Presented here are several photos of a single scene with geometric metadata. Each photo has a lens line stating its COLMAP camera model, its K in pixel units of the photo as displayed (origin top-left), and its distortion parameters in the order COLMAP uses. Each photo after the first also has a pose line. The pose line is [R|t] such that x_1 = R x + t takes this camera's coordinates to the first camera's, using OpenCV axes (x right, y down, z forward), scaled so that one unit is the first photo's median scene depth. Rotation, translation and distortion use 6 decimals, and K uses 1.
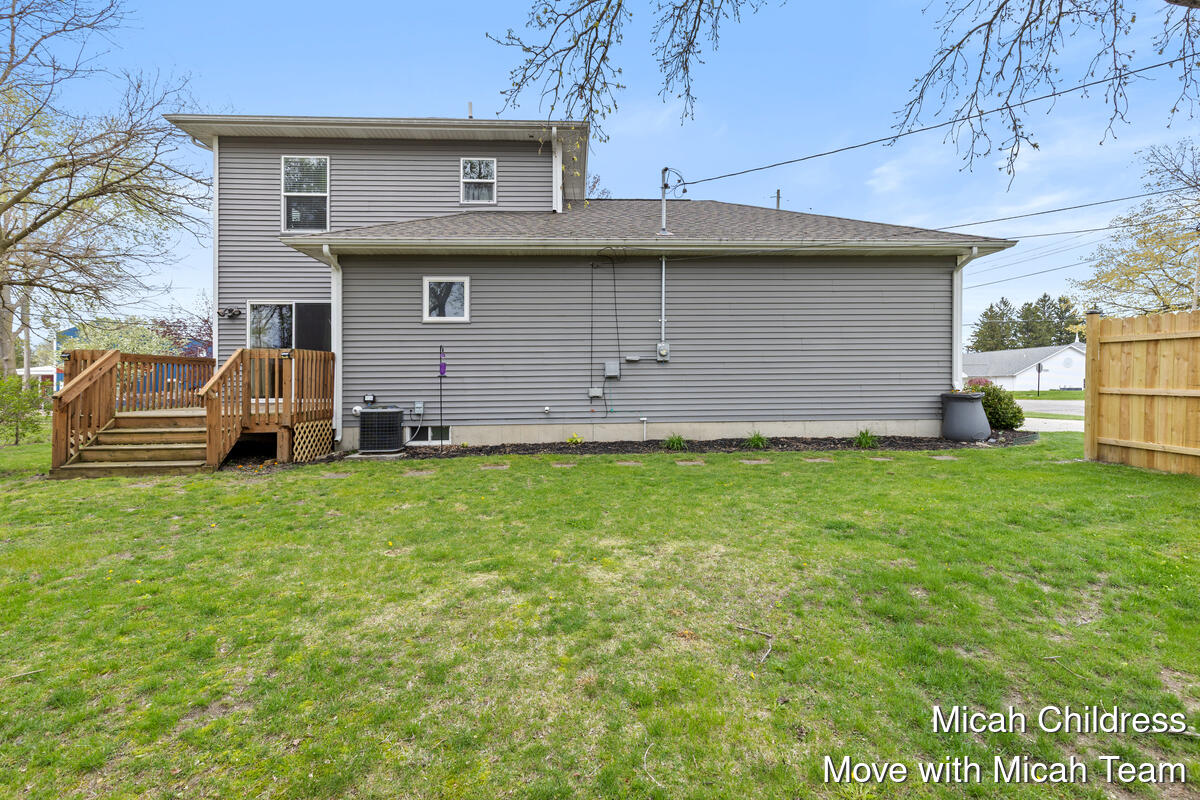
lens RADIAL K [[538.2, 0, 600.1], [0, 538.2, 390.4], [0, 0, 1]] dist [0.007774, 0.000053]
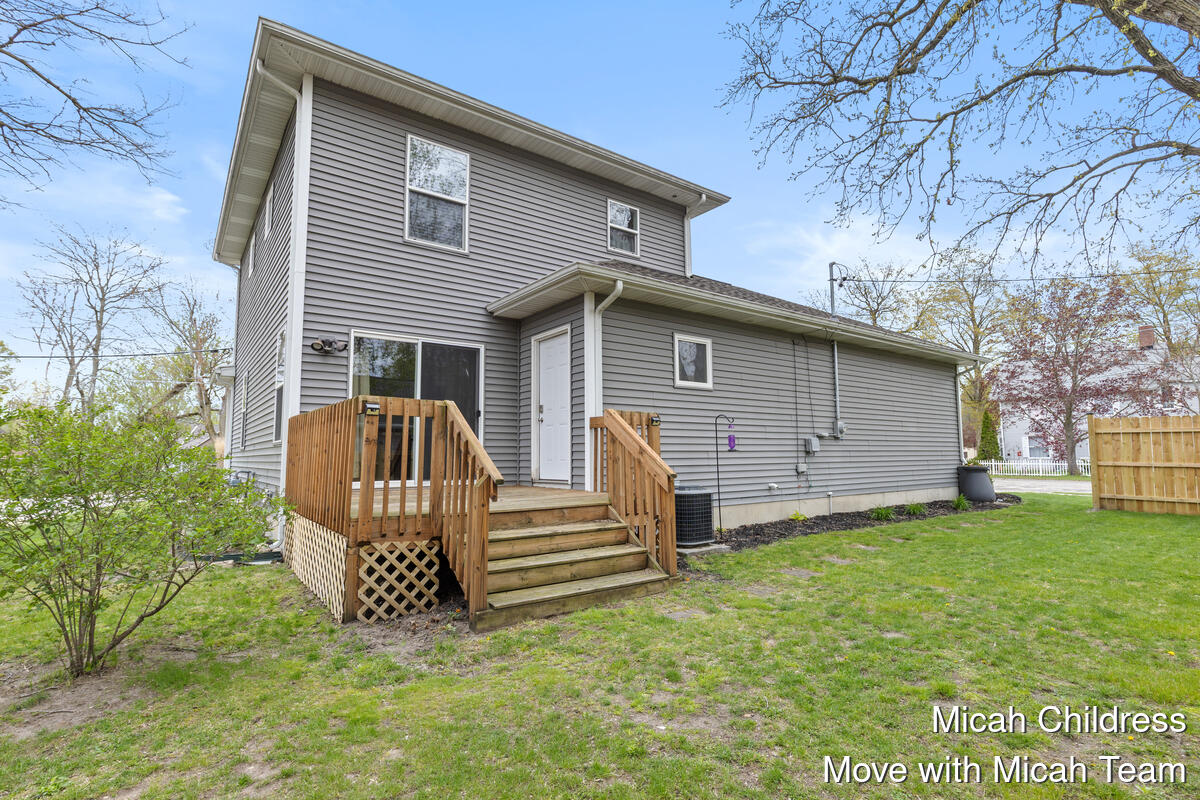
lens RADIAL K [[577.3, 0, 604.1], [0, 577.3, 404.6], [0, 0, 1]] dist [-0.002459, -0.000210]
pose [[0.831317, 0.053272, 0.553240, -0.907976], [0.005751, 0.994518, -0.104404, -0.003041], [-0.555769, 0.089975, 0.826453, 0.308273]]
